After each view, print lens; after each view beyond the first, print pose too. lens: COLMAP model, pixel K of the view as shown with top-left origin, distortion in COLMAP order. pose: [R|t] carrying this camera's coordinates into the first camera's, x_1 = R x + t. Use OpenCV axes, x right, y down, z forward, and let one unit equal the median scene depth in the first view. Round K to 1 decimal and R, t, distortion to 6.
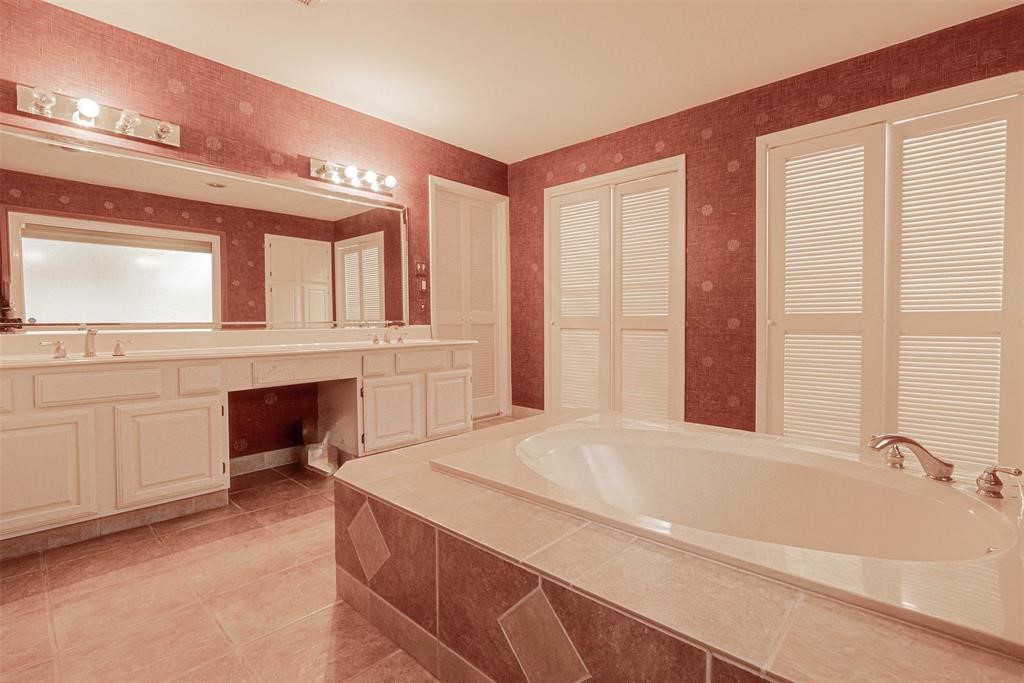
lens RADIAL K [[477.2, 0, 518.8], [0, 477.2, 336.1], [0, 0, 1]] dist [-0.002688, 0.000287]
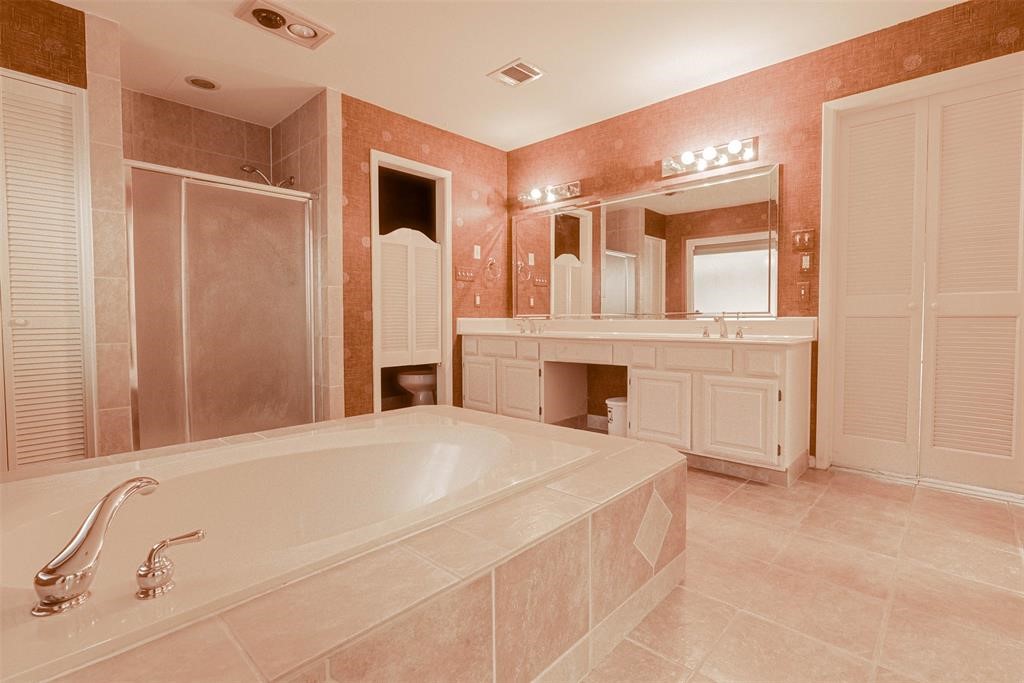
lens RADIAL K [[477.2, 0, 518.8], [0, 477.2, 336.1], [0, 0, 1]] dist [-0.002688, 0.000287]
pose [[-0.007418, 0.051538, -0.998643, 0.602626], [-0.019274, 0.998478, 0.051673, -0.025467], [0.999787, 0.019631, -0.006413, 0.633194]]
